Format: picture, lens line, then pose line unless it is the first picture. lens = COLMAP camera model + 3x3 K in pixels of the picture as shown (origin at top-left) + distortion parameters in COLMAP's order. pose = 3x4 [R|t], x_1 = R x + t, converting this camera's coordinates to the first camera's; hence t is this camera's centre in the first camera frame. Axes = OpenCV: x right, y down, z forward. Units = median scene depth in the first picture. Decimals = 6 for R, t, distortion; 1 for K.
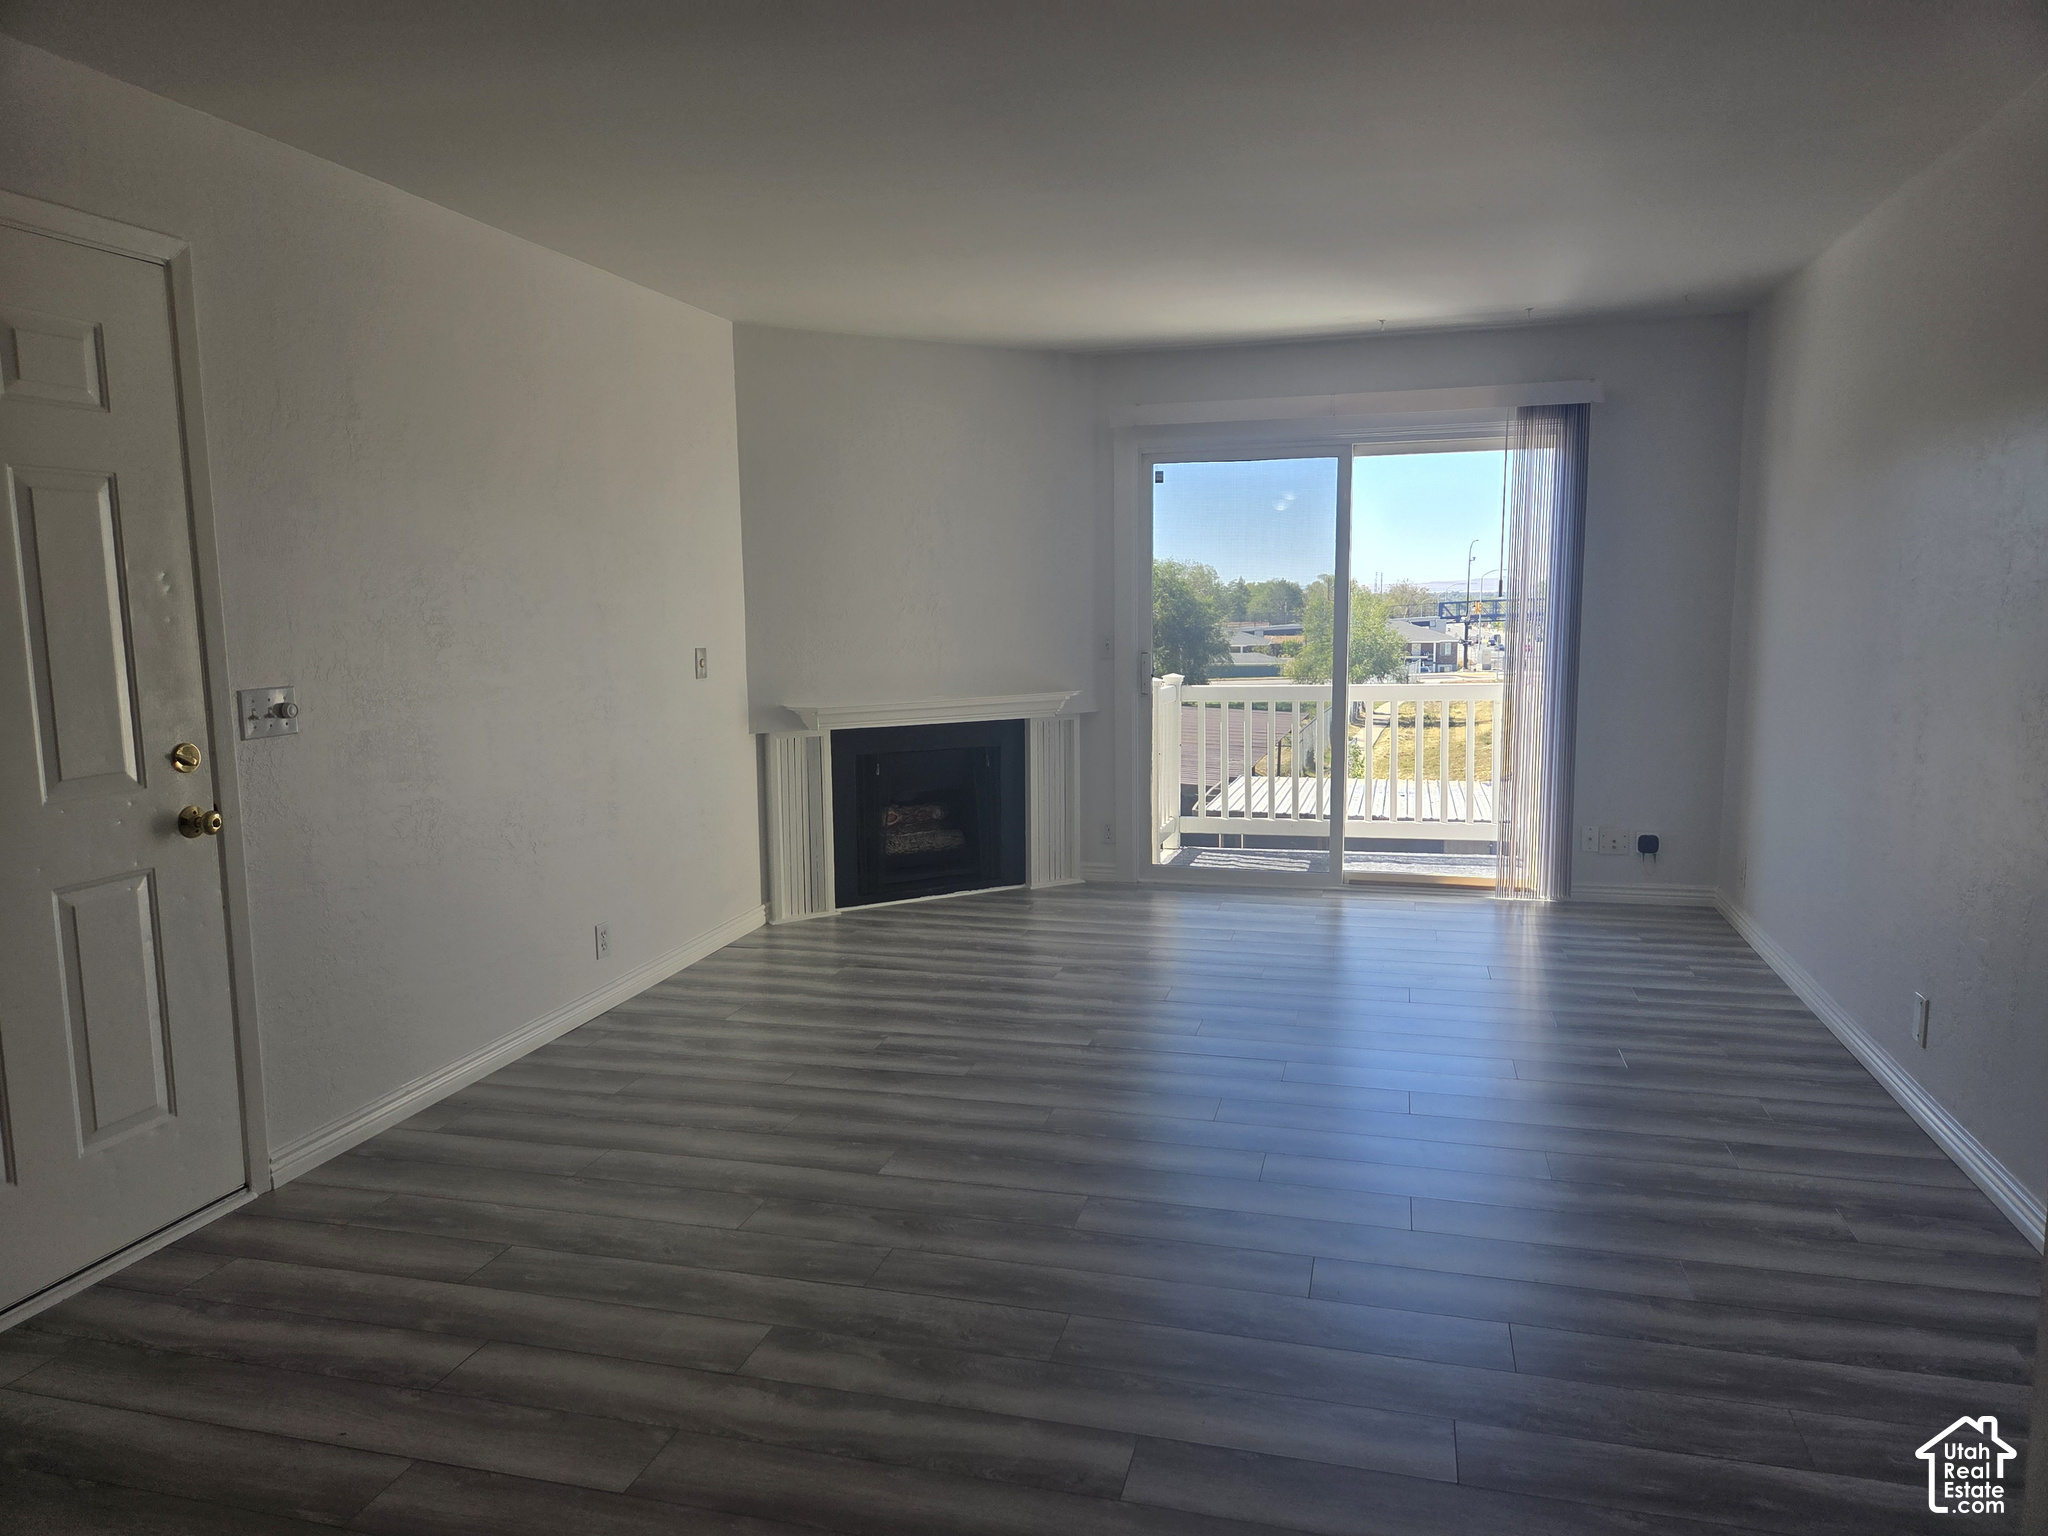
lens RADIAL K [[1376.0, 0, 1028.4], [0, 1376.0, 777.5], [0, 0, 1]] dist [0.069042, -0.072903]
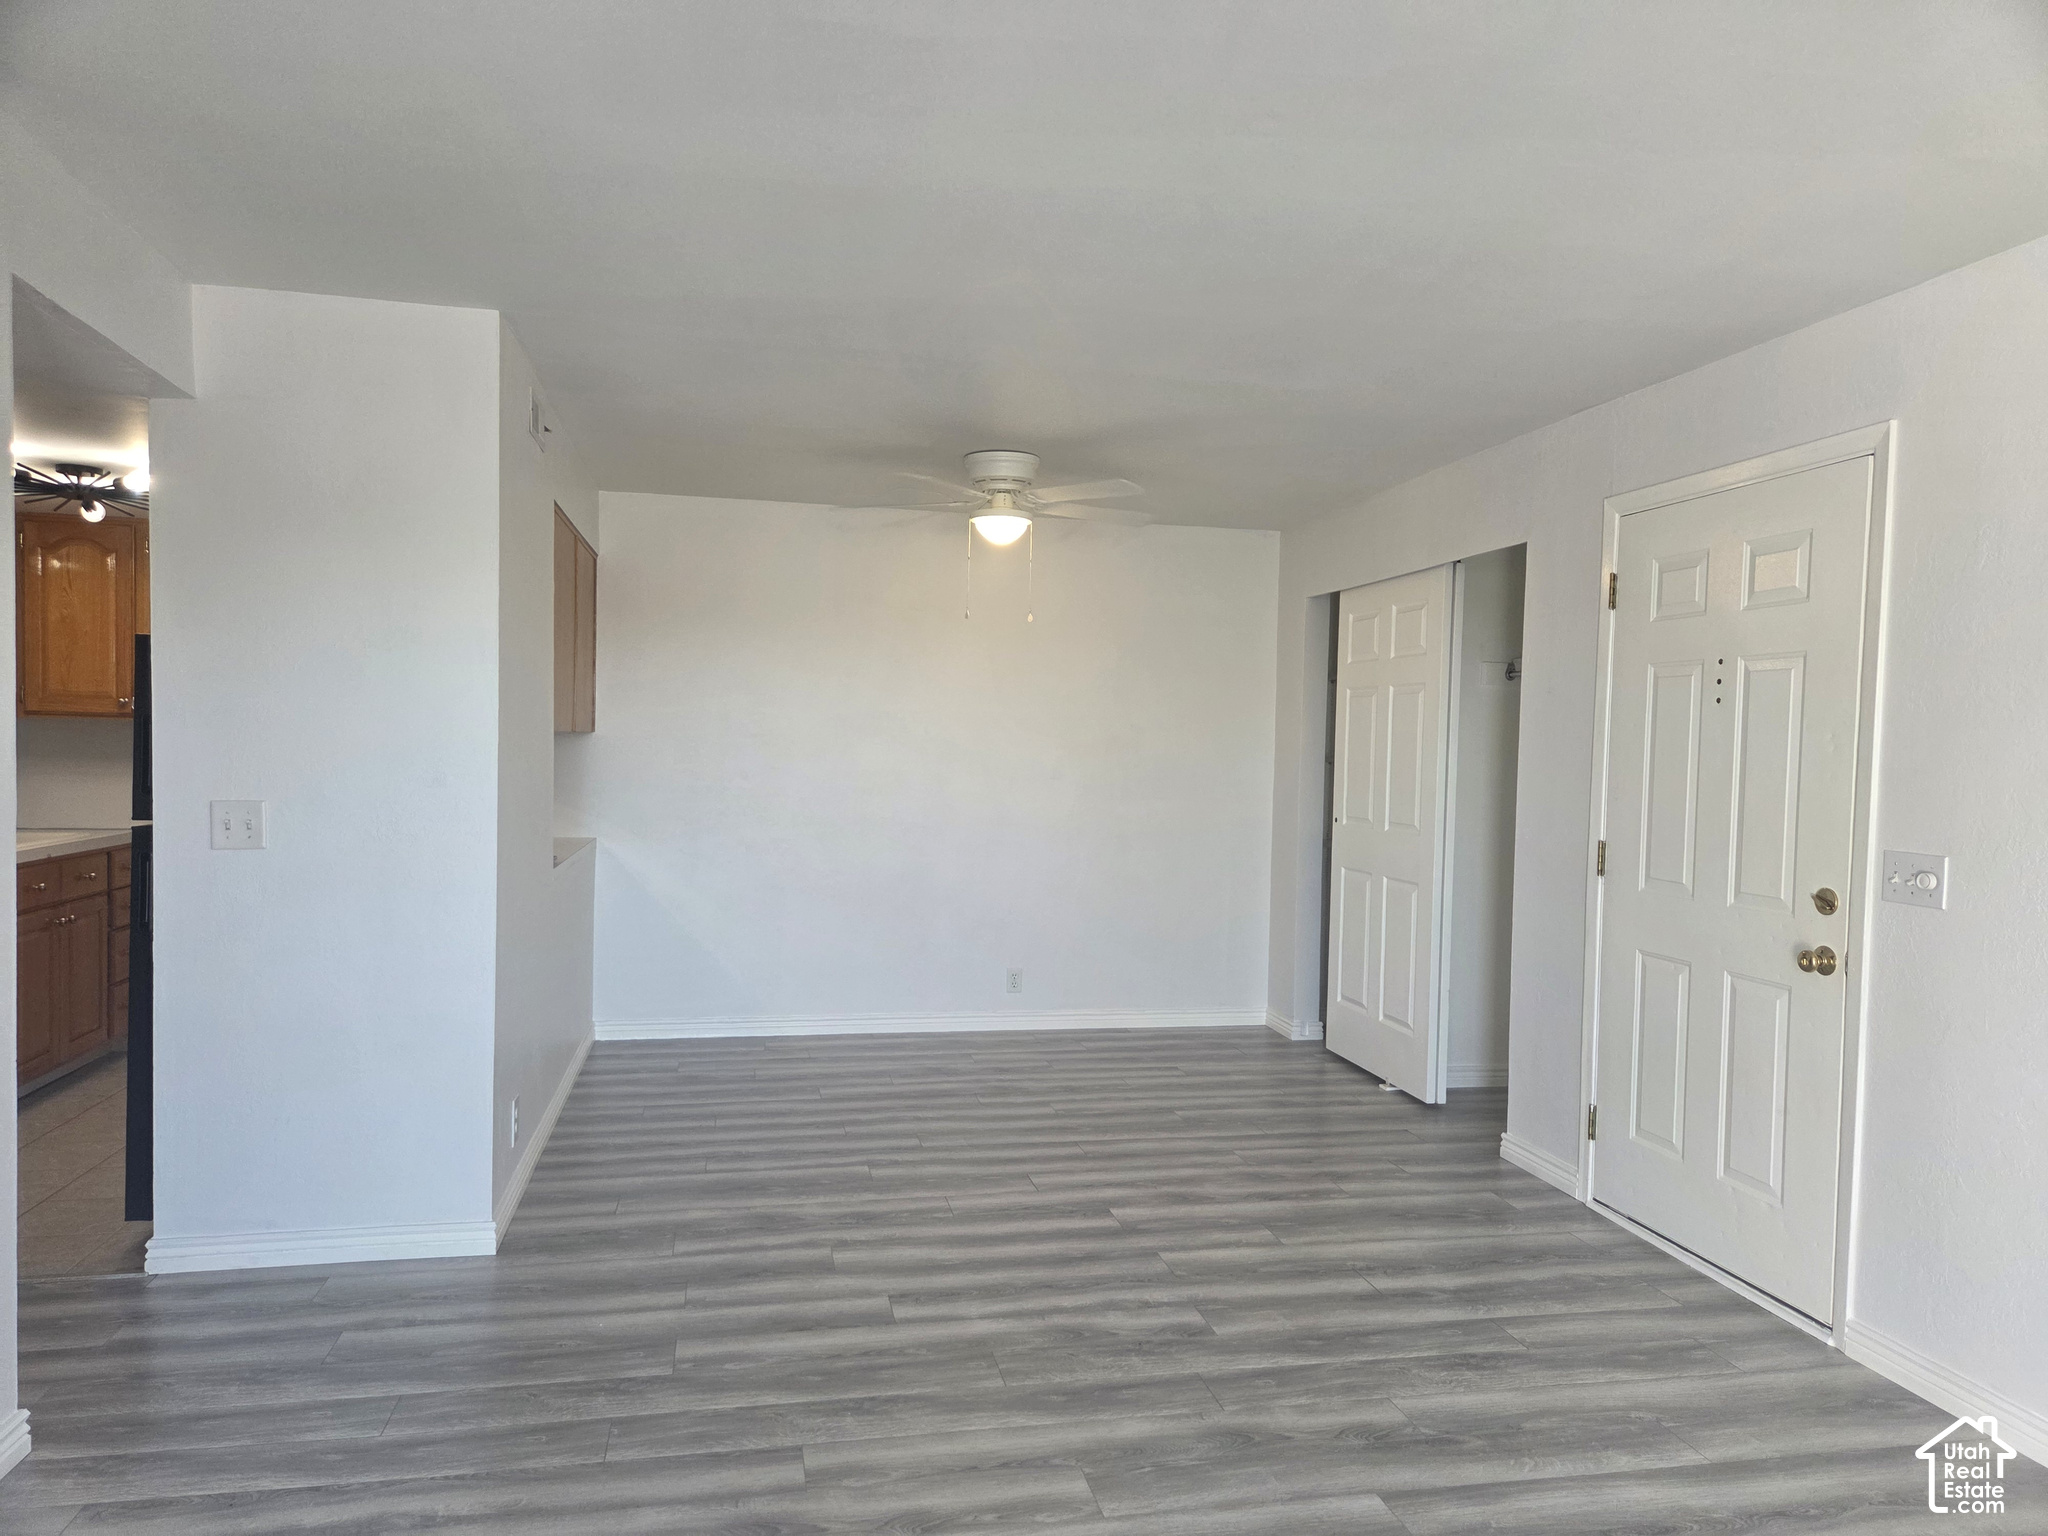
lens RADIAL K [[1376.0, 0, 1028.4], [0, 1376.0, 777.5], [0, 0, 1]] dist [0.069042, -0.072903]
pose [[-0.888963, 0.004541, -0.457957, 0.503229], [-0.075829, 0.984690, 0.156960, -0.259133], [0.451658, 0.174258, -0.875008, 1.830348]]
